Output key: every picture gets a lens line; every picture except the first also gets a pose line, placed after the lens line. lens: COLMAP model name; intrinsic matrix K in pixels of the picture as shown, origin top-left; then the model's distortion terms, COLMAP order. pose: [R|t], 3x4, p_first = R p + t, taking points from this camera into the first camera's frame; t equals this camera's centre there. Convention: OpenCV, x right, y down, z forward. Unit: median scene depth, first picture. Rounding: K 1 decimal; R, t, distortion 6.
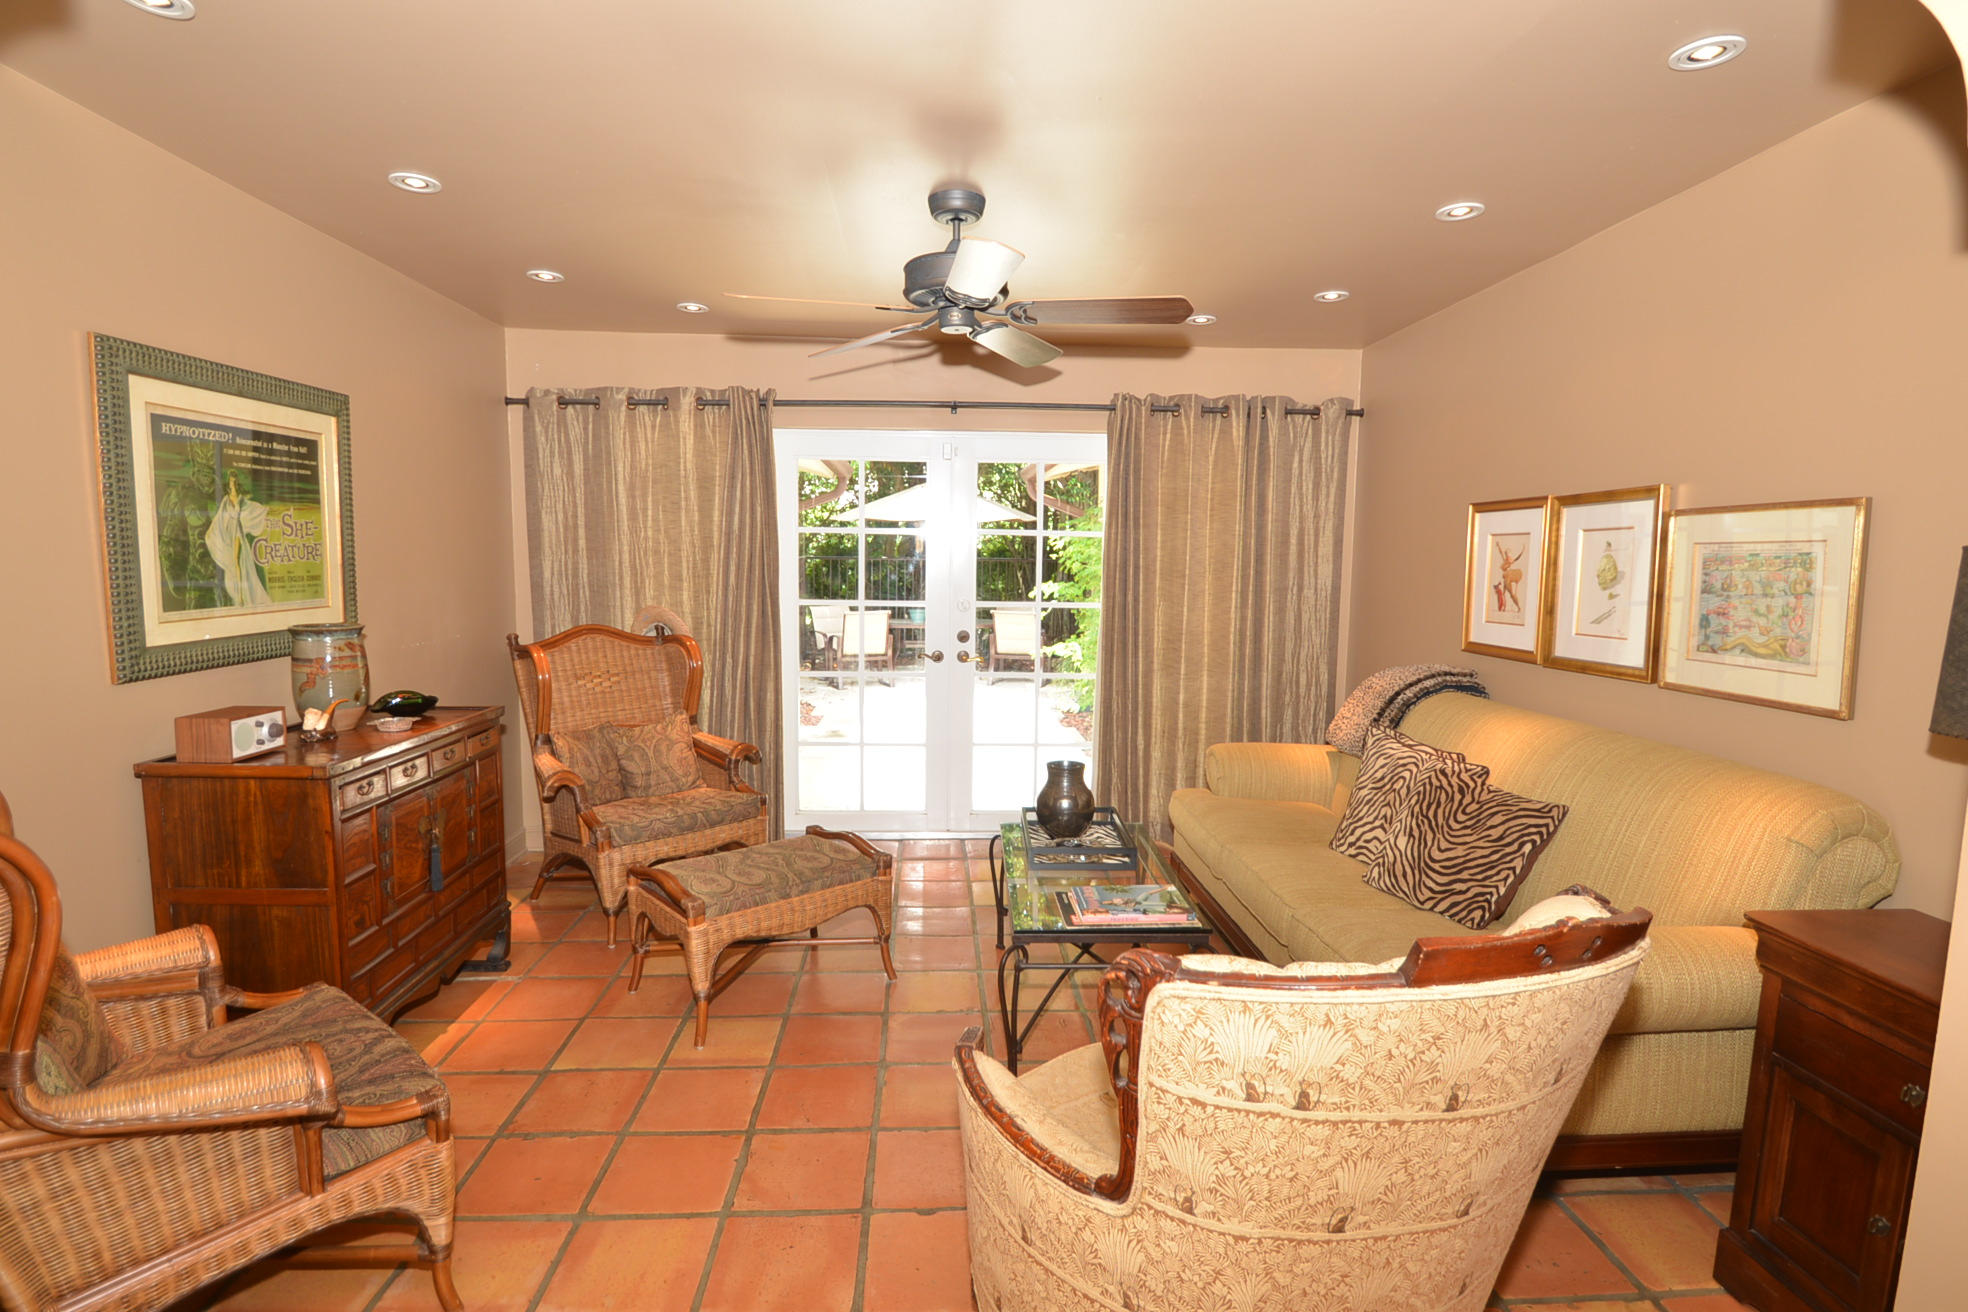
lens RADIAL K [[976.2, 0, 984.1], [0, 976.2, 660.7], [0, 0, 1]] dist [-0.029661, -0.001362]
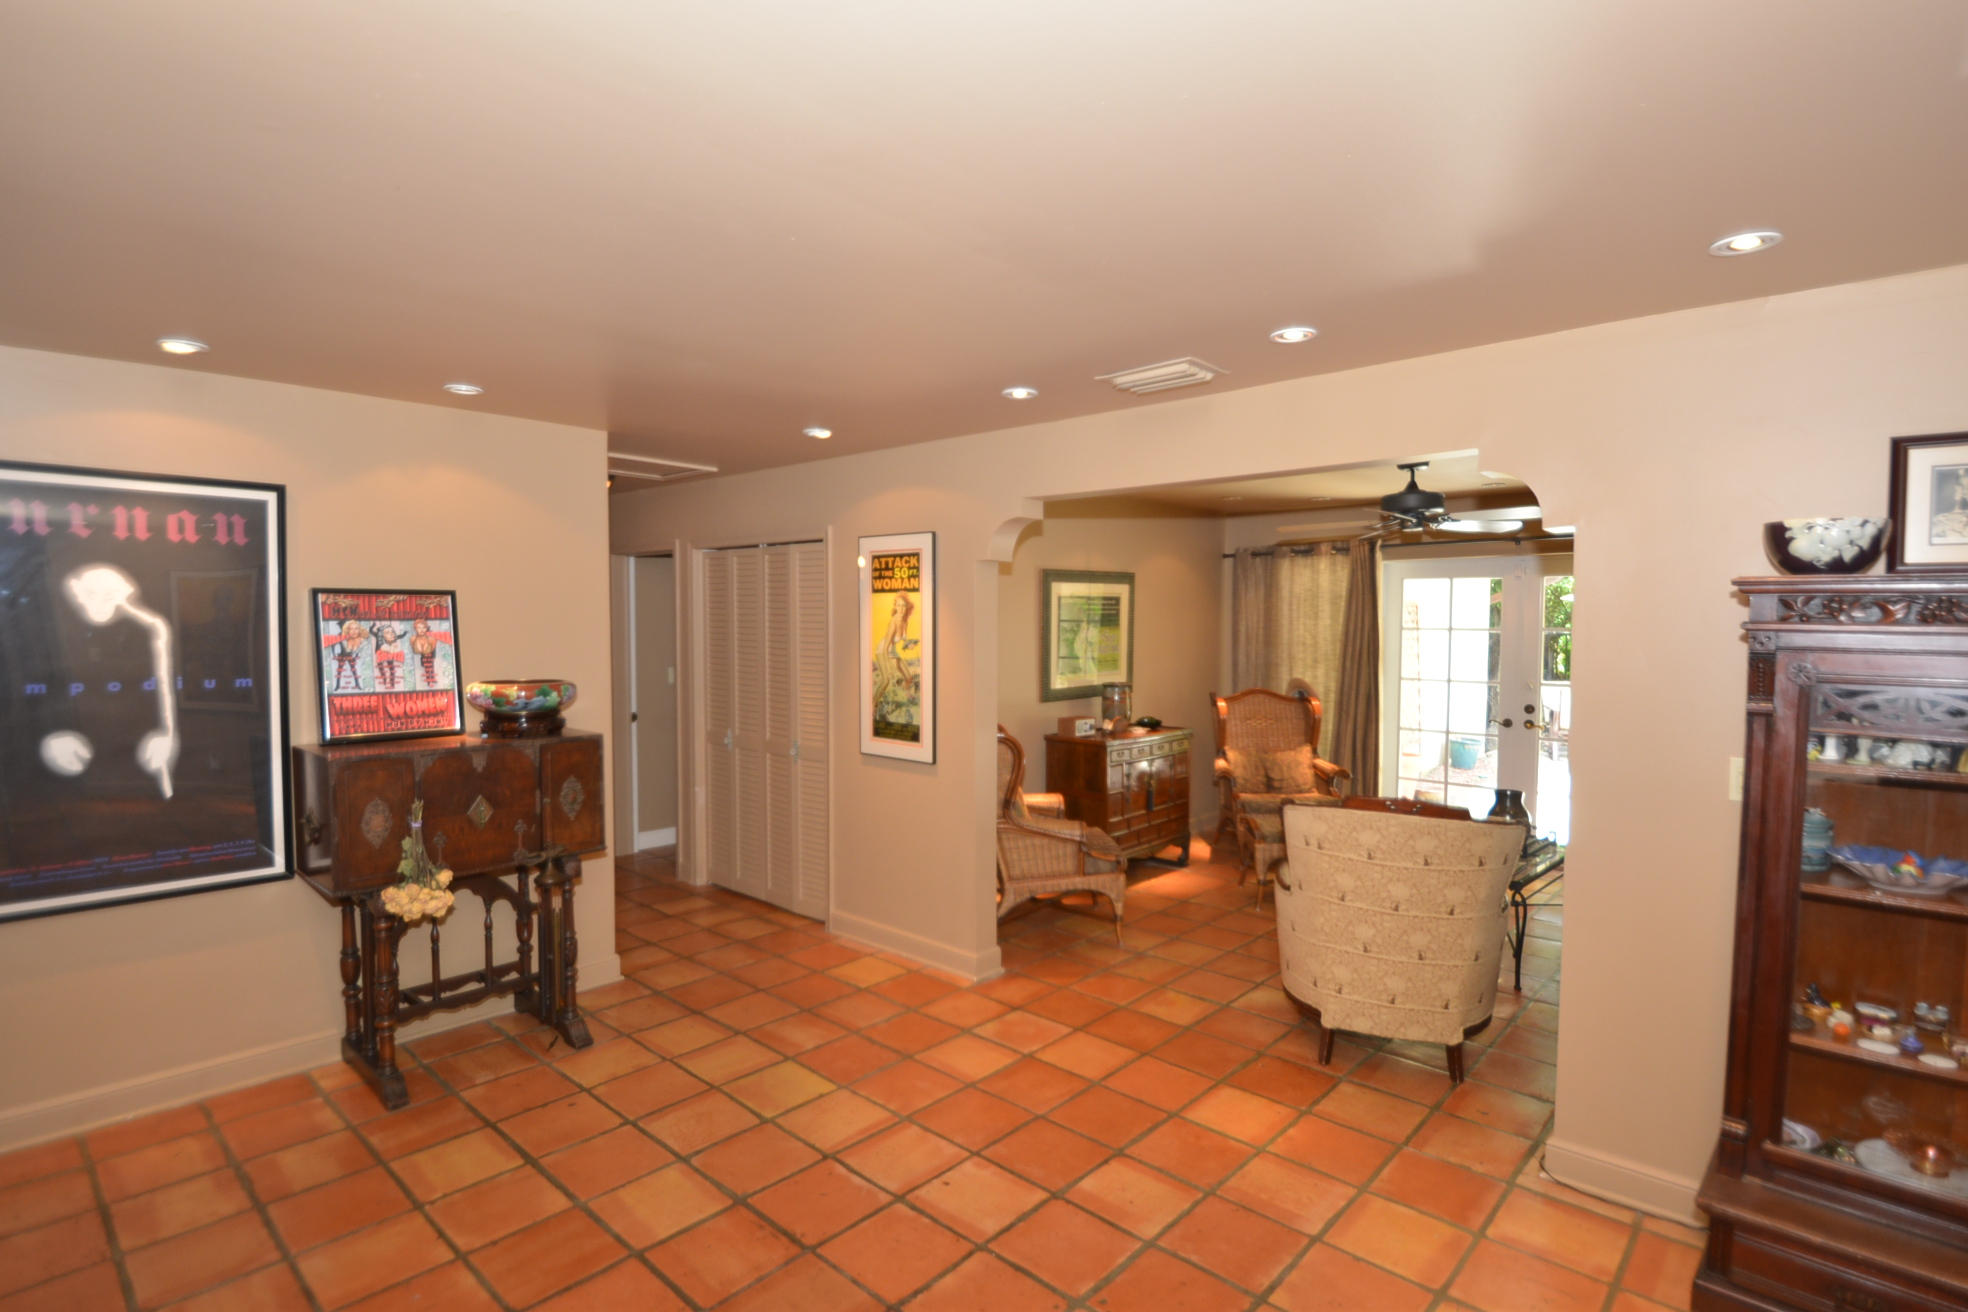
lens RADIAL K [[976.2, 0, 979.1], [0, 976.2, 661.9], [0, 0, 1]] dist [-0.029661, -0.001362]
pose [[0.697579, 0.024301, -0.716095, 0.658195], [-0.069283, 0.997029, -0.033657, 0.010968], [0.713150, 0.073092, 0.697191, -0.741796]]
